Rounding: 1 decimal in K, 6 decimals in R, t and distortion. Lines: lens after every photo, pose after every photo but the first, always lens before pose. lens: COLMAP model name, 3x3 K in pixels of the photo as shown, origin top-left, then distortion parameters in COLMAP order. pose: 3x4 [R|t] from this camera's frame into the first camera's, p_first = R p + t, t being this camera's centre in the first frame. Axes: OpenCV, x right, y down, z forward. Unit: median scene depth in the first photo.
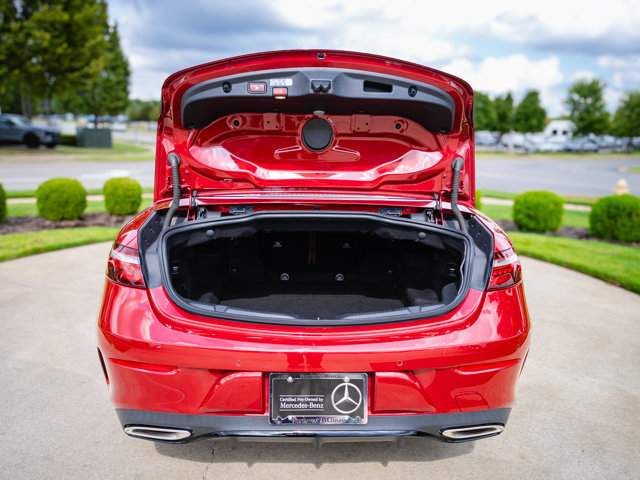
lens RADIAL K [[473.2, 0, 316.0], [0, 473.2, 234.3], [0, 0, 1]] dist [-0.004108, 0.002948]
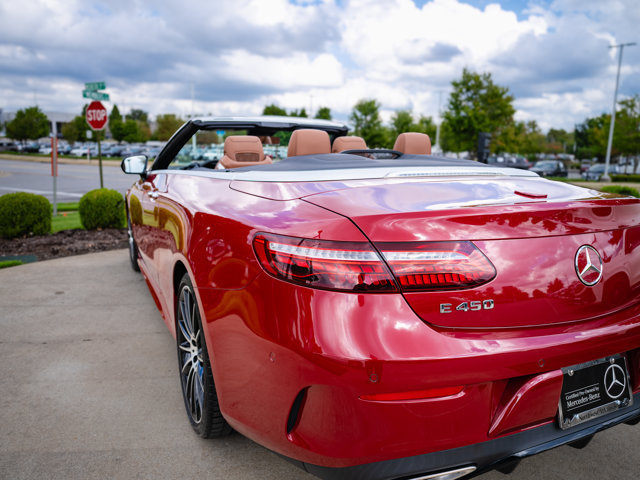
lens RADIAL K [[473.2, 0, 313.8], [0, 473.2, 242.9], [0, 0, 1]] dist [-0.004108, 0.002948]
pose [[0.913948, -0.085259, 0.396776, -0.060343], [0.090466, 0.995884, 0.005612, 0.001613], [-0.395621, 0.030765, 0.917899, 0.028480]]
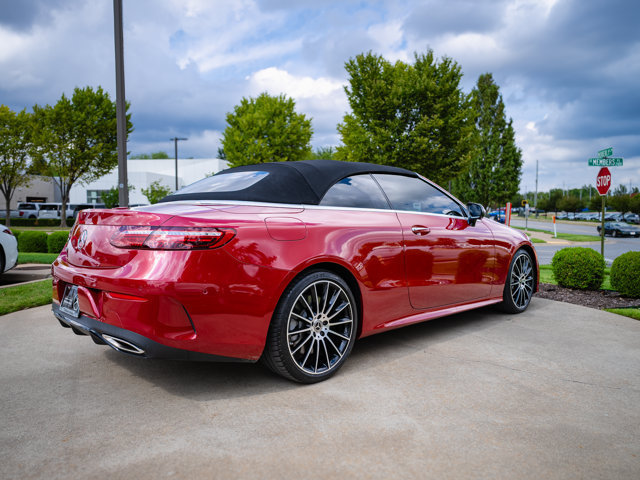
lens RADIAL K [[473.2, 0, 319.0], [0, 473.2, 238.4], [0, 0, 1]] dist [-0.004108, 0.002948]
pose [[0.677099, 0.011370, -0.735804, 0.145580], [-0.144314, 0.982517, -0.117618, 0.014348], [0.721602, 0.185826, 0.666902, 0.032378]]
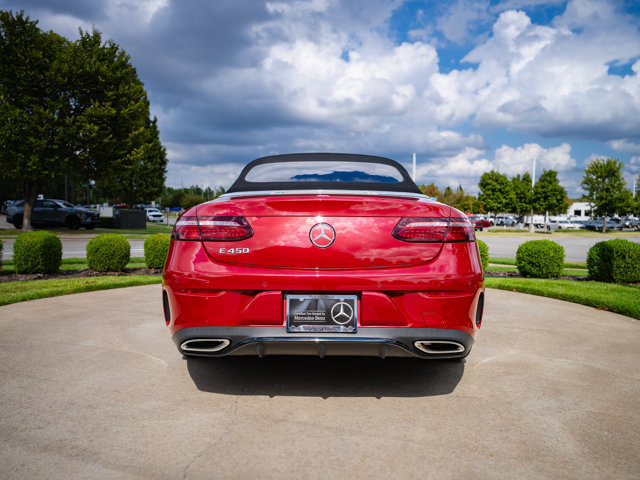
lens RADIAL K [[473.2, 0, 317.7], [0, 473.2, 237.9], [0, 0, 1]] dist [-0.004108, 0.002948]
pose [[0.998817, -0.010461, -0.047487, 0.004596], [0.002232, 0.985417, -0.170142, 0.027201], [0.048575, 0.169835, 0.984275, -0.030073]]
